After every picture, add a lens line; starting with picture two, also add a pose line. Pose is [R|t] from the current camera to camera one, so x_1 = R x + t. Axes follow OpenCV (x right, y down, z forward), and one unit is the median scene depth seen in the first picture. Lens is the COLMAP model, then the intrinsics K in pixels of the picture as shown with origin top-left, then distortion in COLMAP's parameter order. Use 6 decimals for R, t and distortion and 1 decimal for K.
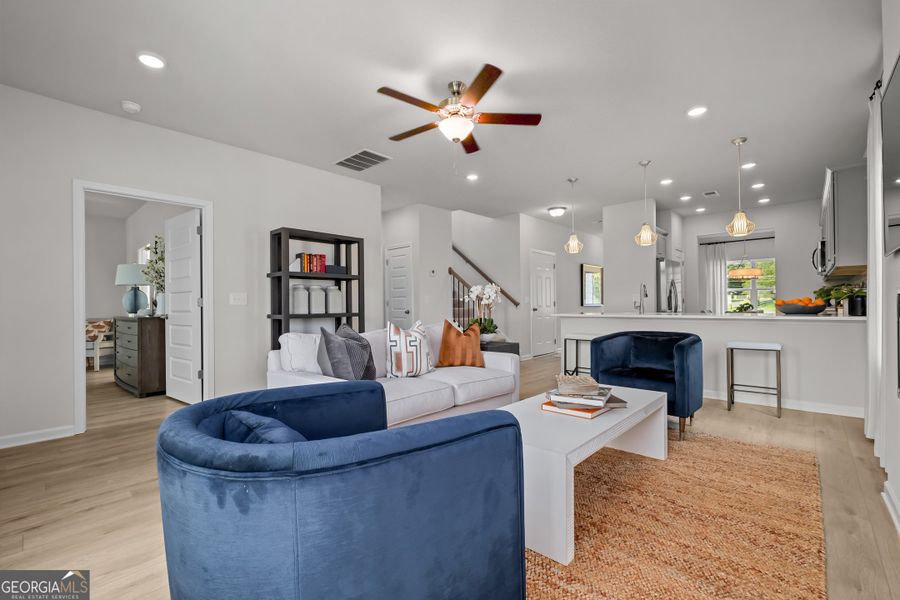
lens RADIAL K [[395.4, 0, 449.1], [0, 395.4, 308.1], [0, 0, 1]] dist [-0.006982, -0.000163]
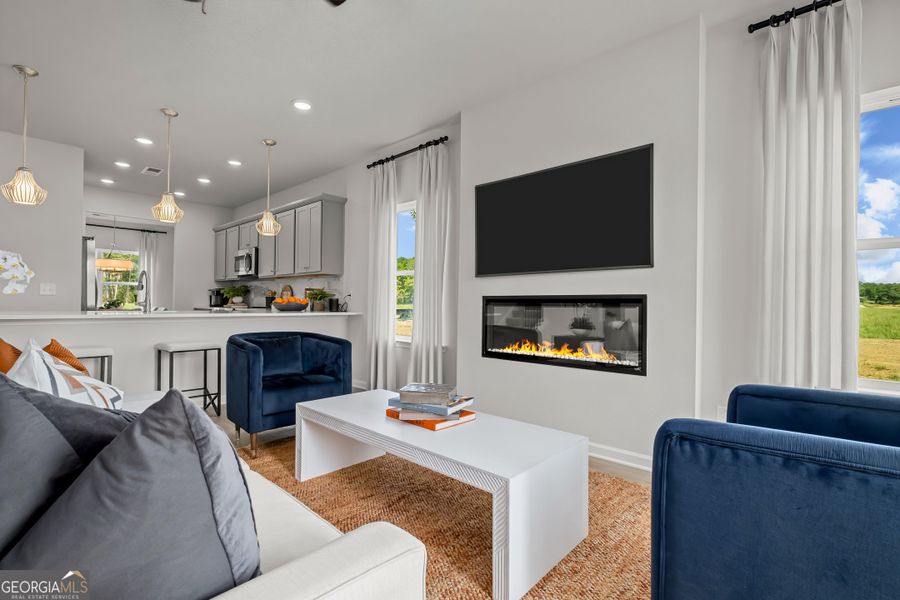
lens RADIAL K [[414.6, 0, 453.1], [0, 414.6, 302.1], [0, 0, 1]] dist [-0.002499, -0.000174]
pose [[-0.000550, 0.013777, 0.999905, -0.275814], [-0.005803, 0.999888, -0.013780, 0.002718], [-0.999983, -0.005810, -0.000470, 0.429367]]
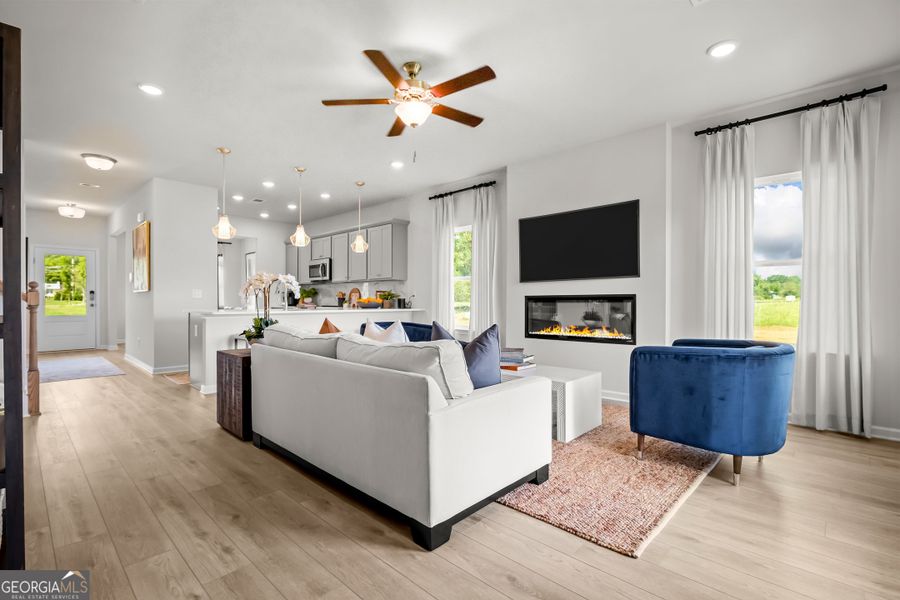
lens RADIAL K [[419.8, 0, 451.5], [0, 419.8, 302.9], [0, 0, 1]] dist [-0.013202, 0.000102]
pose [[0.011007, 0.006856, 0.999916, -0.597932], [0.005257, 0.999962, -0.006914, 0.006094], [-0.999926, 0.005333, 0.010971, 0.546367]]
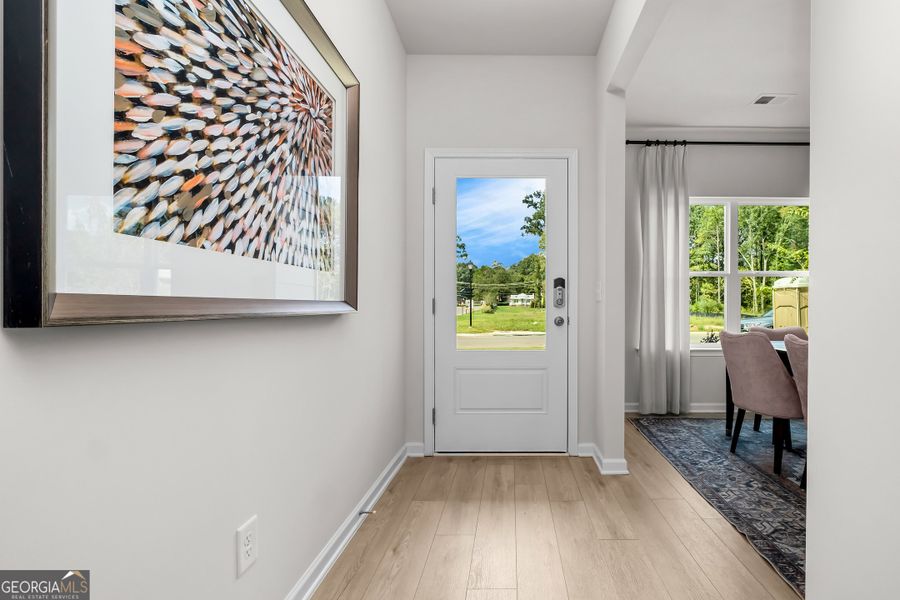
lens RADIAL K [[414.6, 0, 453.1], [0, 414.6, 302.1], [0, 0, 1]] dist [-0.002499, -0.000174]
pose [[0.820991, 0.020473, 0.570575, 0.629381], [-0.007132, 0.999647, -0.025608, -0.014963], [-0.570897, 0.016954, 0.820846, 1.640508]]
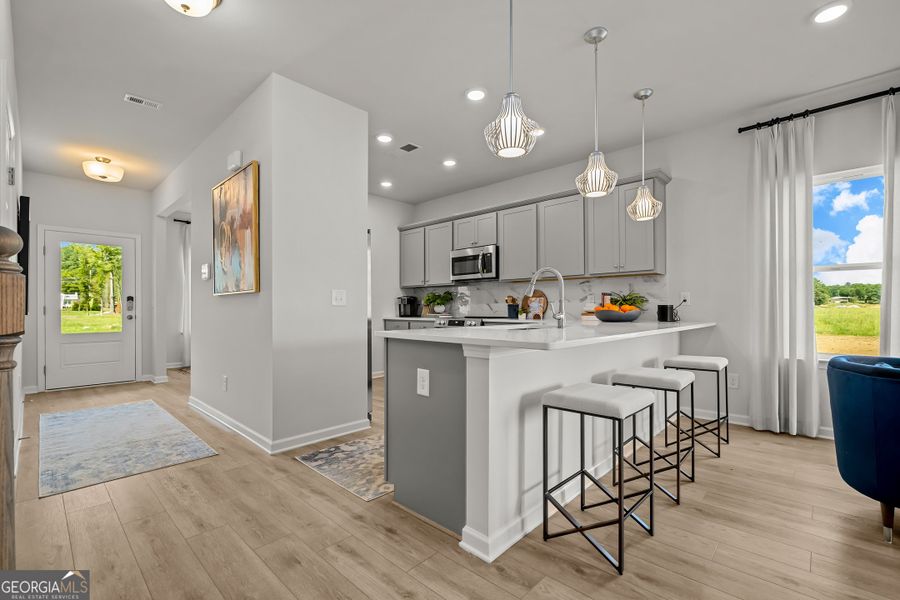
lens RADIAL K [[395.4, 0, 449.1], [0, 395.4, 308.1], [0, 0, 1]] dist [-0.006982, -0.000163]
pose [[0.010001, 0.014817, 0.999840, -0.016038], [0.009867, 0.999840, -0.014916, -0.005301], [-0.999901, 0.010015, 0.009853, 1.122259]]
